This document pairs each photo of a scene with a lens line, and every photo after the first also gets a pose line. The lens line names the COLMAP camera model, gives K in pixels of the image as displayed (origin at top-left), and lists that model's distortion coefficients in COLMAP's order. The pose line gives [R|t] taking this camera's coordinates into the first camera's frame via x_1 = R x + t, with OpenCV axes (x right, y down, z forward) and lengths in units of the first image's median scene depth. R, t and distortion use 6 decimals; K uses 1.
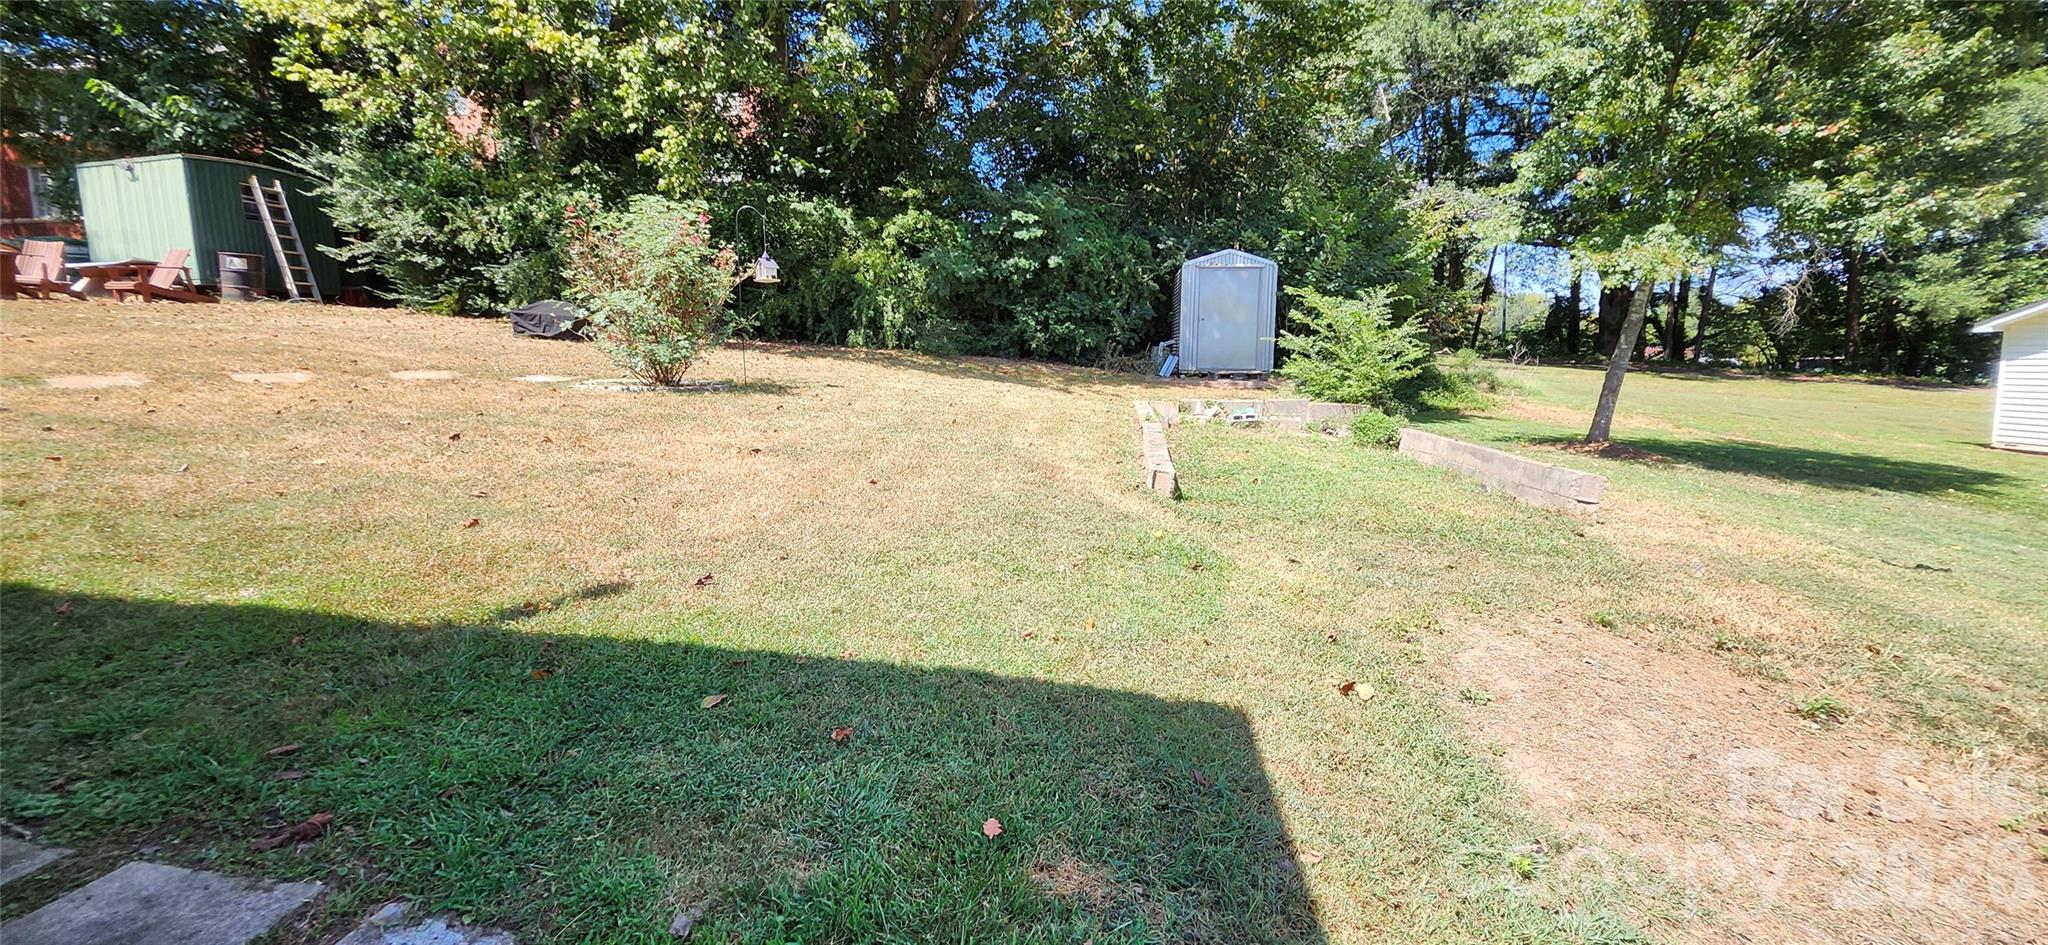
lens RADIAL K [[806.4, 0, 1029.4], [0, 806.4, 393.0], [0, 0, 1]] dist [-0.001253, -0.000123]
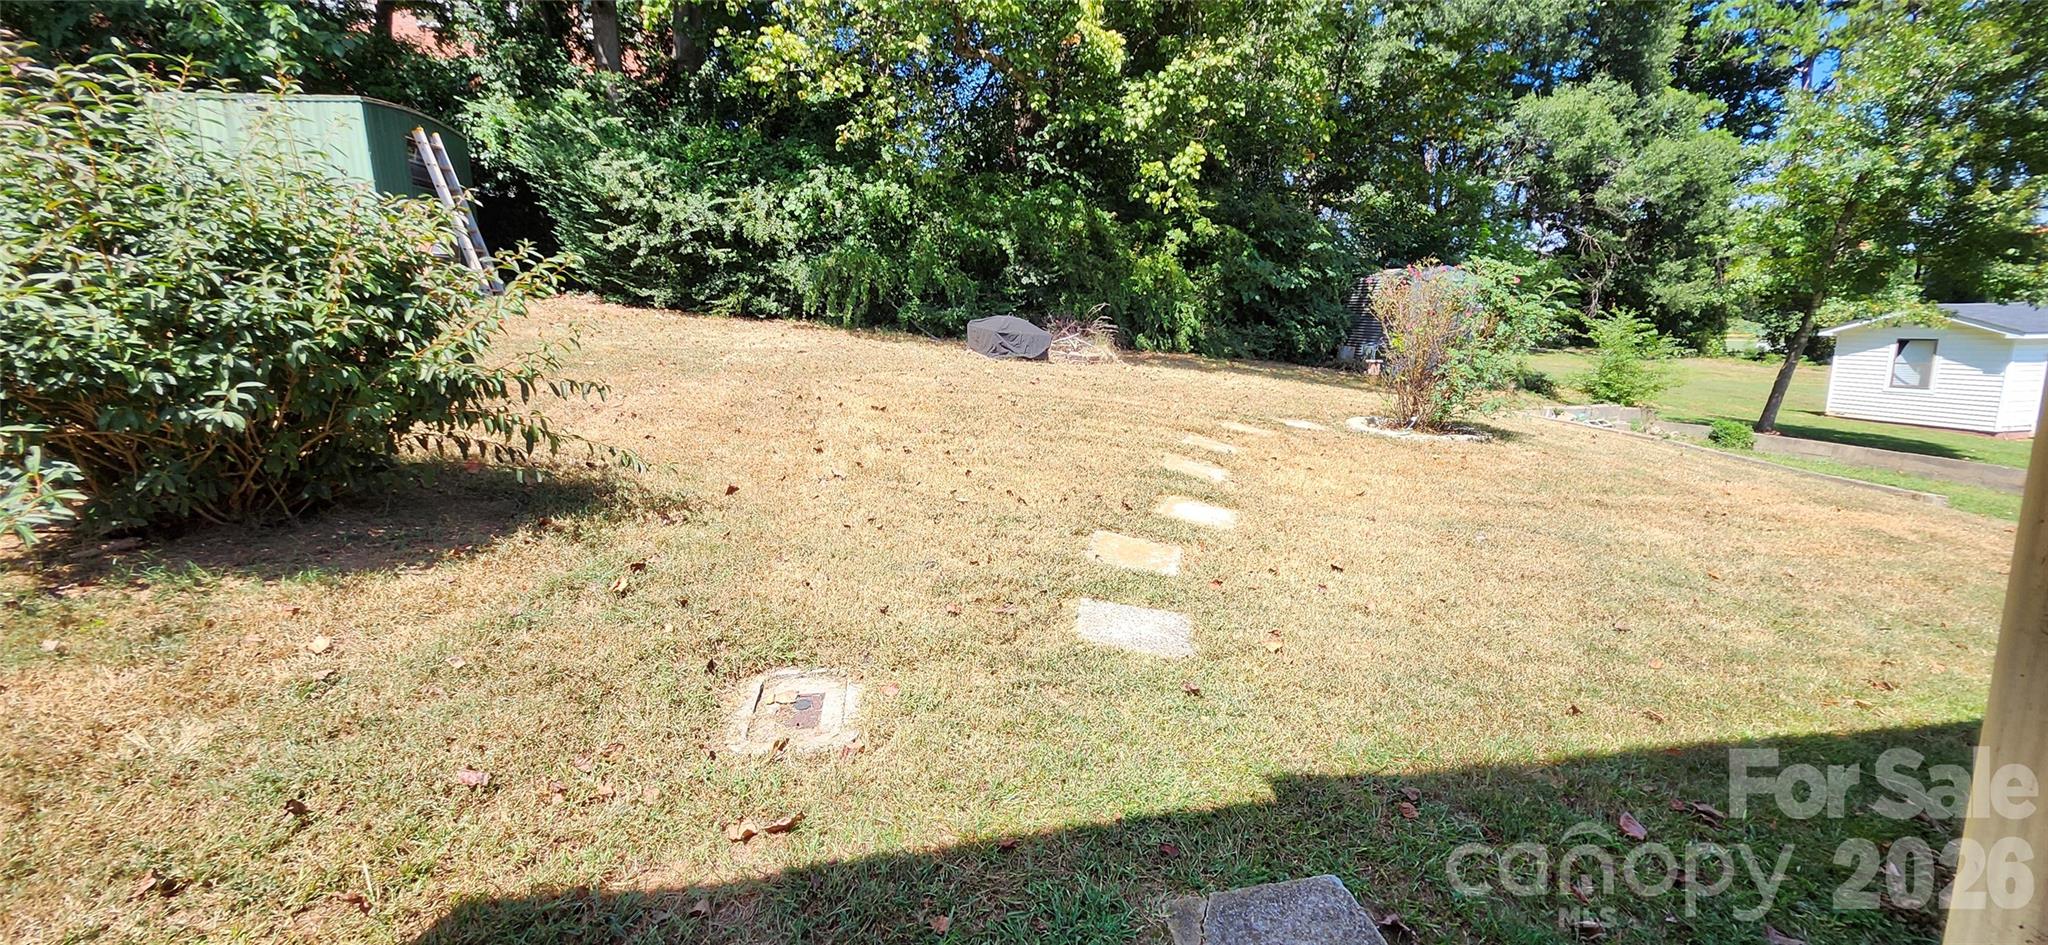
lens RADIAL K [[806.4, 0, 1029.4], [0, 806.4, 393.0], [0, 0, 1]] dist [-0.001253, -0.000123]
pose [[0.931774, -0.033780, 0.361465, -0.732000], [0.013296, 0.998169, 0.059009, -0.067806], [-0.362796, -0.050177, 0.930517, 0.119808]]
